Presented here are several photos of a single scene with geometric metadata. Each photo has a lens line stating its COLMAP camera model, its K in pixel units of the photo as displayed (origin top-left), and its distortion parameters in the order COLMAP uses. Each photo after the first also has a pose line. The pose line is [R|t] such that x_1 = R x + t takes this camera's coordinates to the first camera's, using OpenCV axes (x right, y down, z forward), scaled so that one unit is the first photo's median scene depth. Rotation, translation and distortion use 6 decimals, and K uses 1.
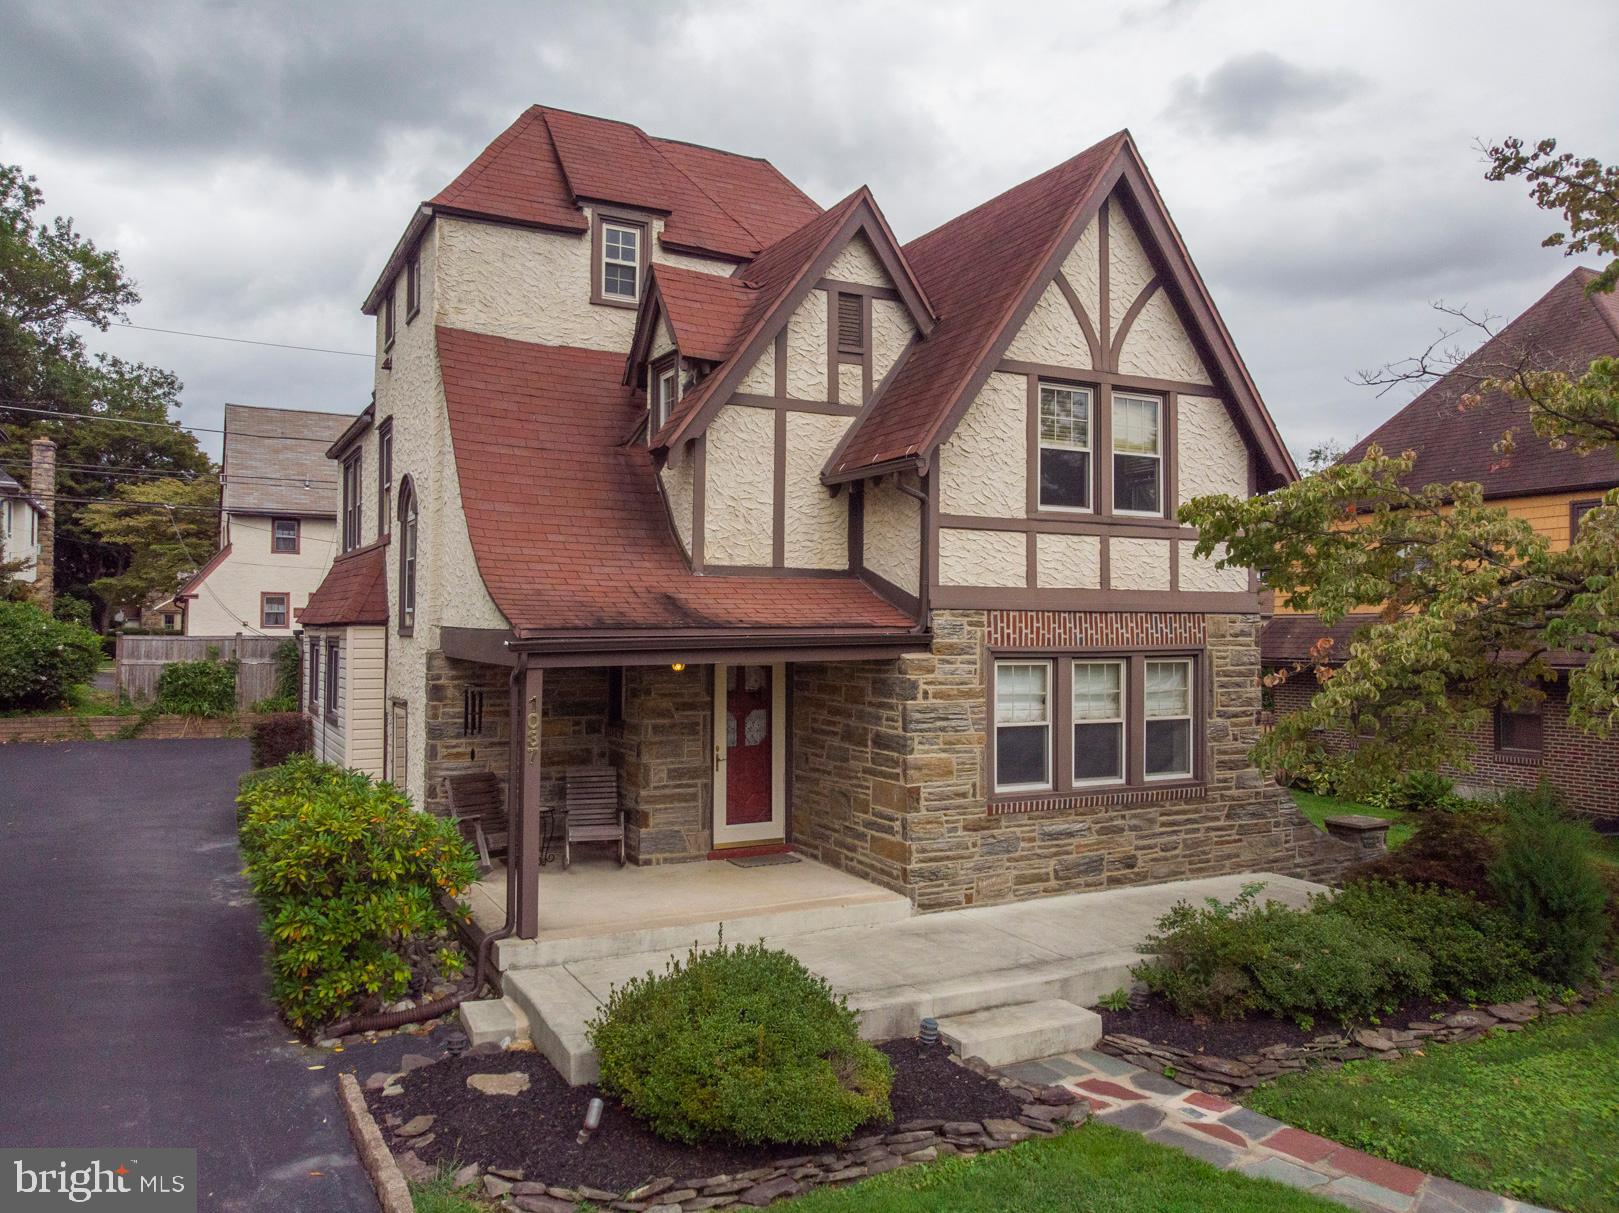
lens RADIAL K [[1238.6, 0, 815.1], [0, 1238.6, 580.7], [0, 0, 1]] dist [-0.022149, 0.043781]
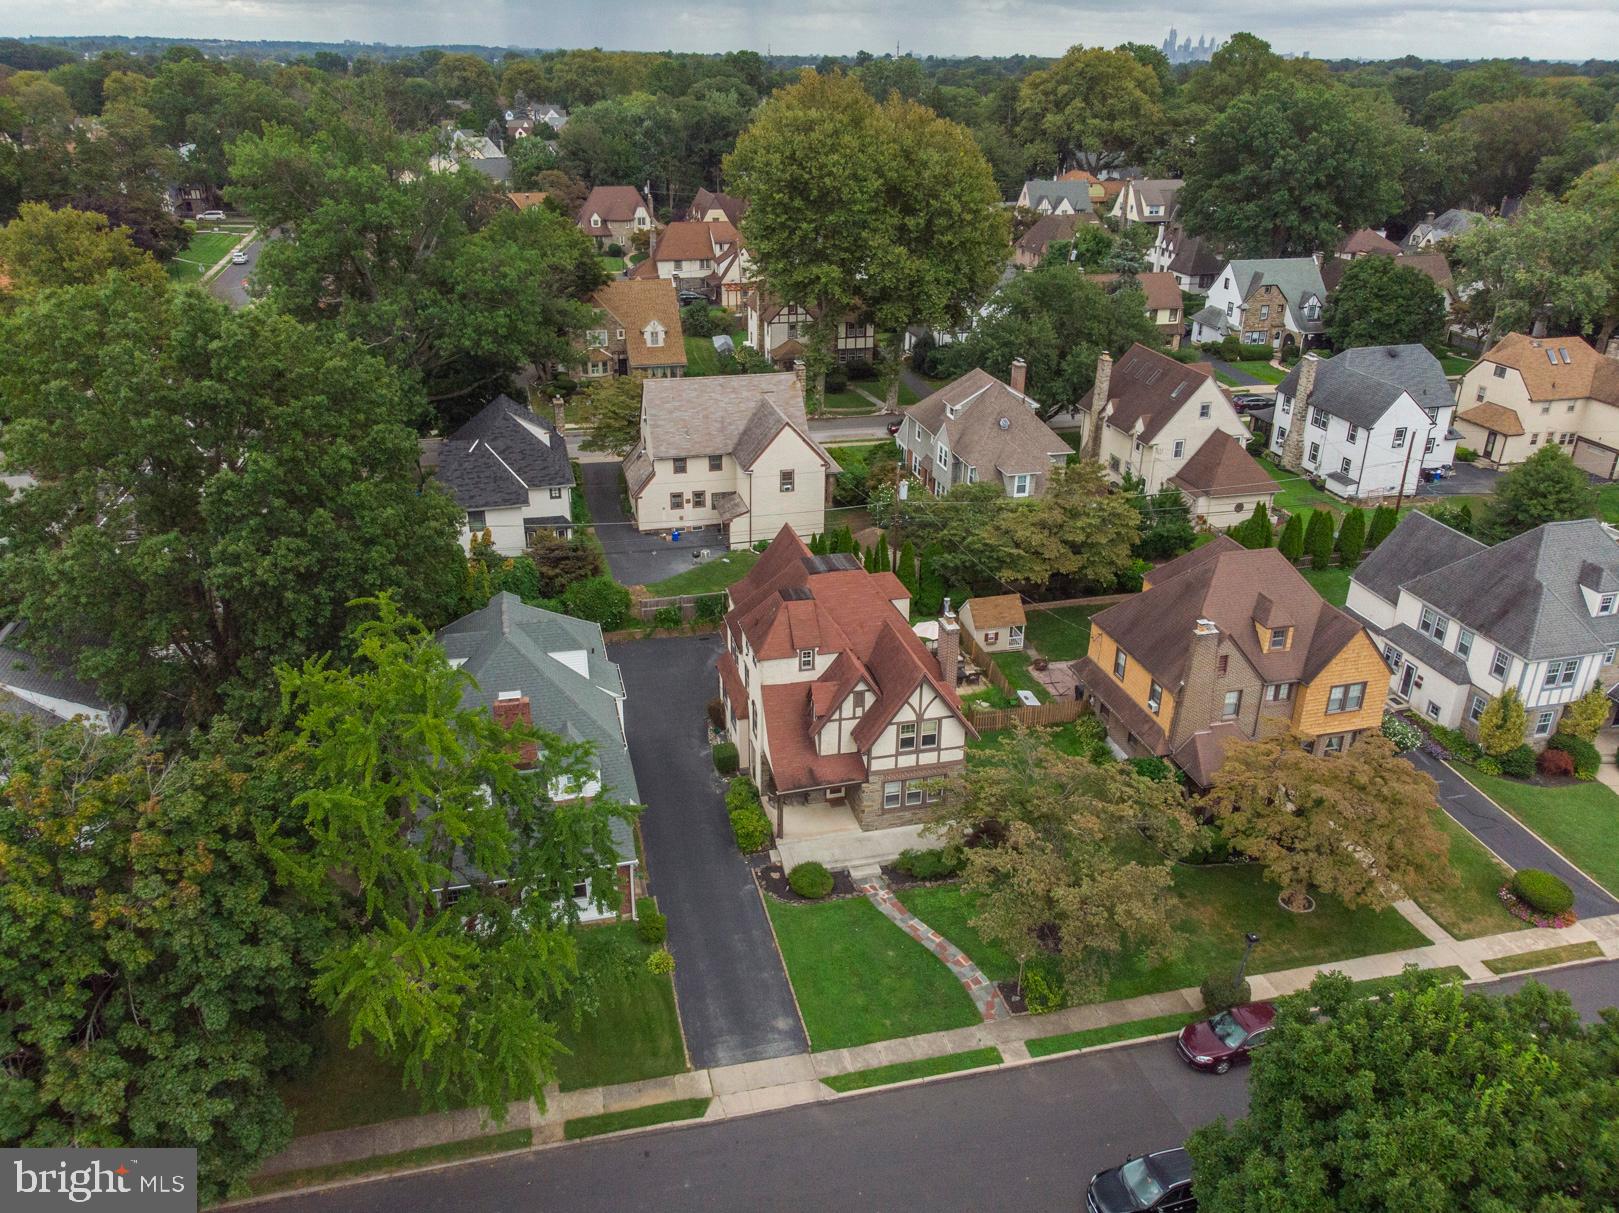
lens RADIAL K [[1206.3, 0, 803.6], [0, 1206.3, 591.6], [0, 0, 1]] dist [-0.013631, 0.039788]
pose [[0.969669, 0.105345, -0.220556, 0.707735], [0.001311, 0.900101, 0.435680, -2.318647], [0.244419, -0.422754, 0.872661, -2.419849]]
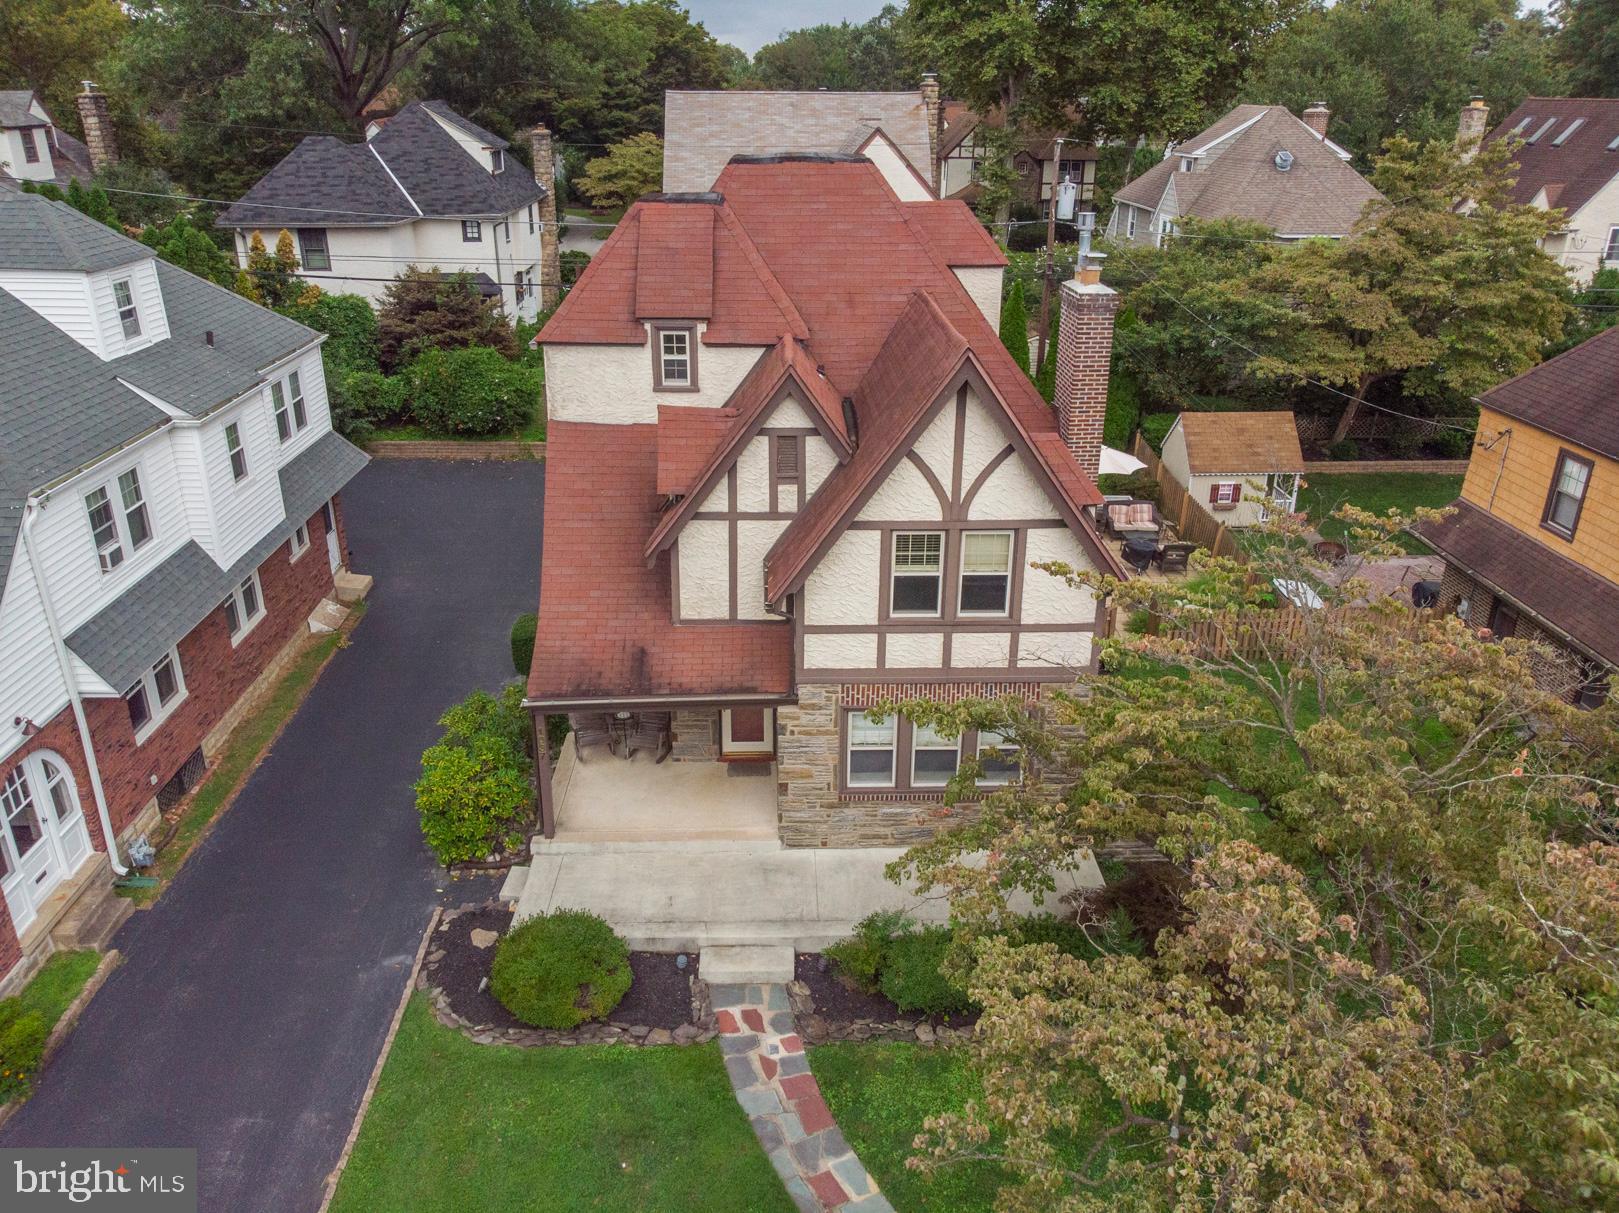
lens RADIAL K [[1226.8, 0, 781.7], [0, 1226.8, 599.0], [0, 0, 1]] dist [-0.026445, -0.007234]
pose [[0.889813, 0.173585, -0.422021, 0.650877], [0.018857, 0.910046, 0.414077, -0.651764], [0.455937, -0.376409, 0.806497, -0.177751]]
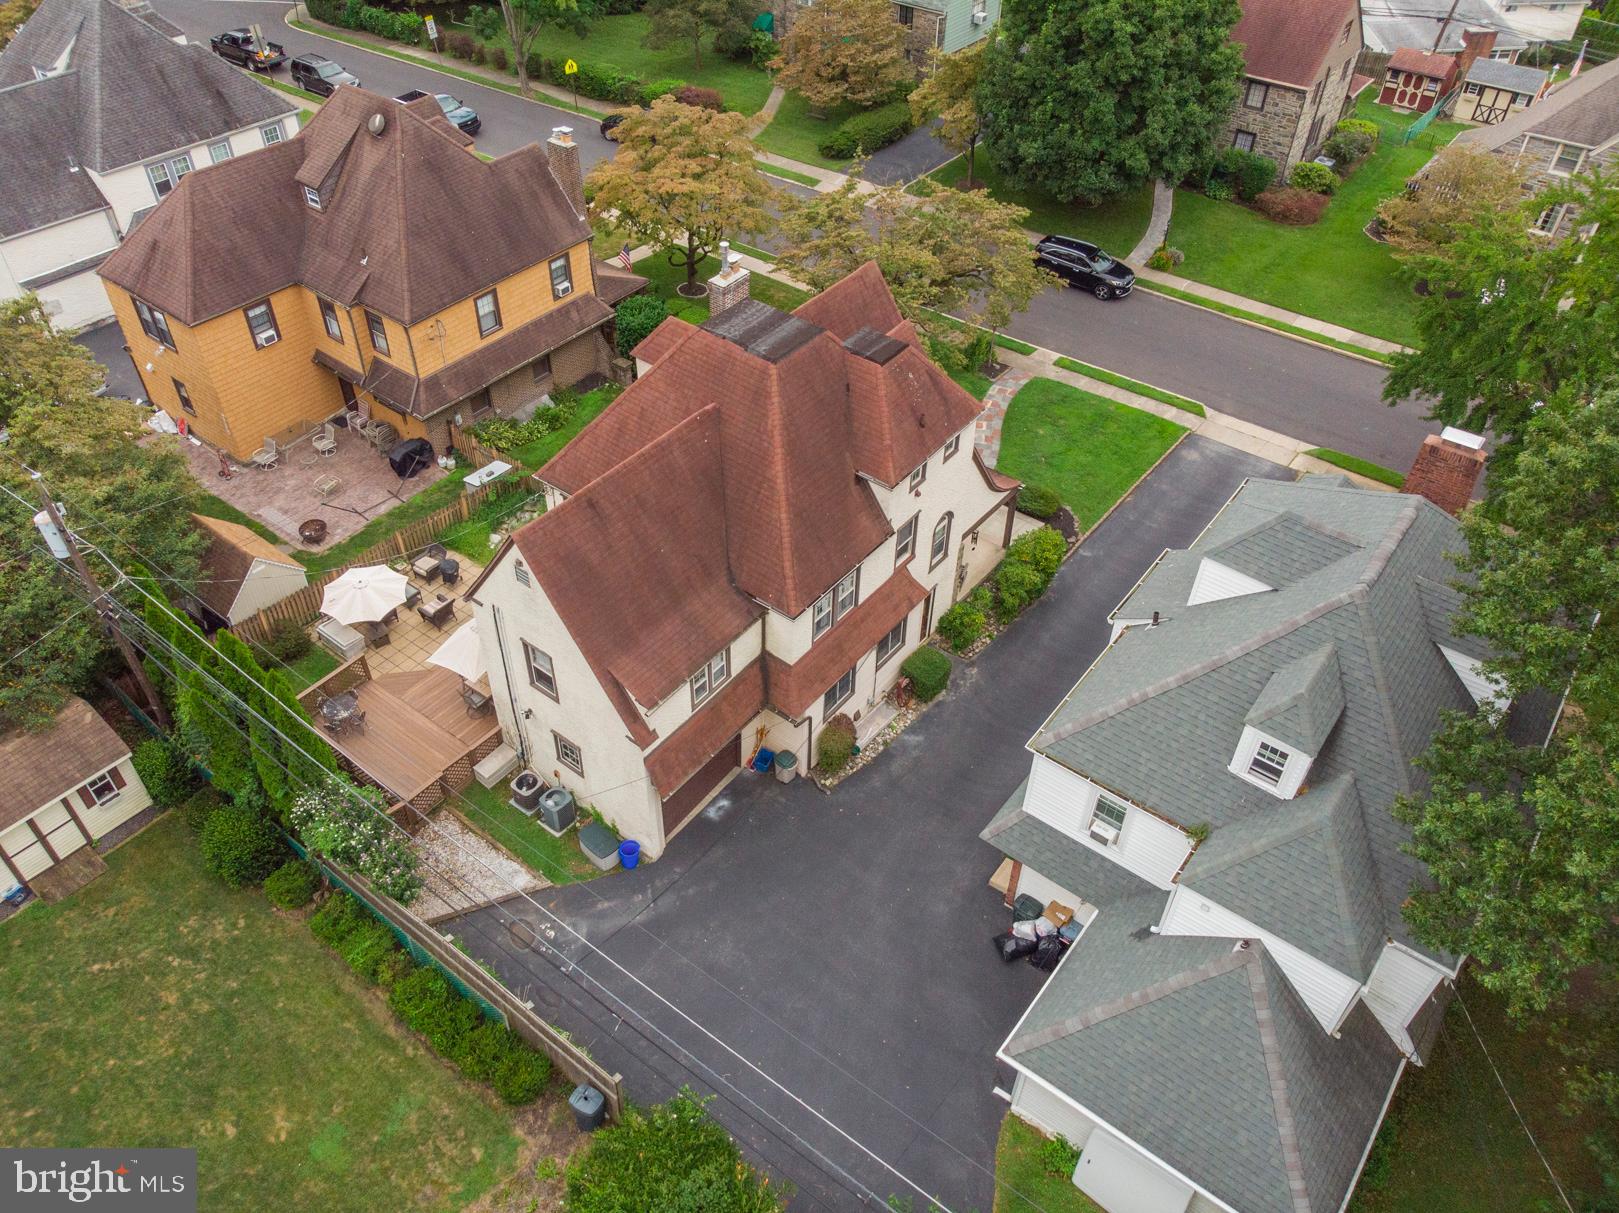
lens RADIAL K [[1206.3, 0, 803.6], [0, 1206.3, 591.6], [0, 0, 1]] dist [-0.013631, 0.039788]
pose [[-0.409883, -0.614308, 0.674256, -2.072960], [-0.044926, 0.751903, 0.657741, -1.642394], [-0.911031, 0.239306, -0.335791, 2.281269]]
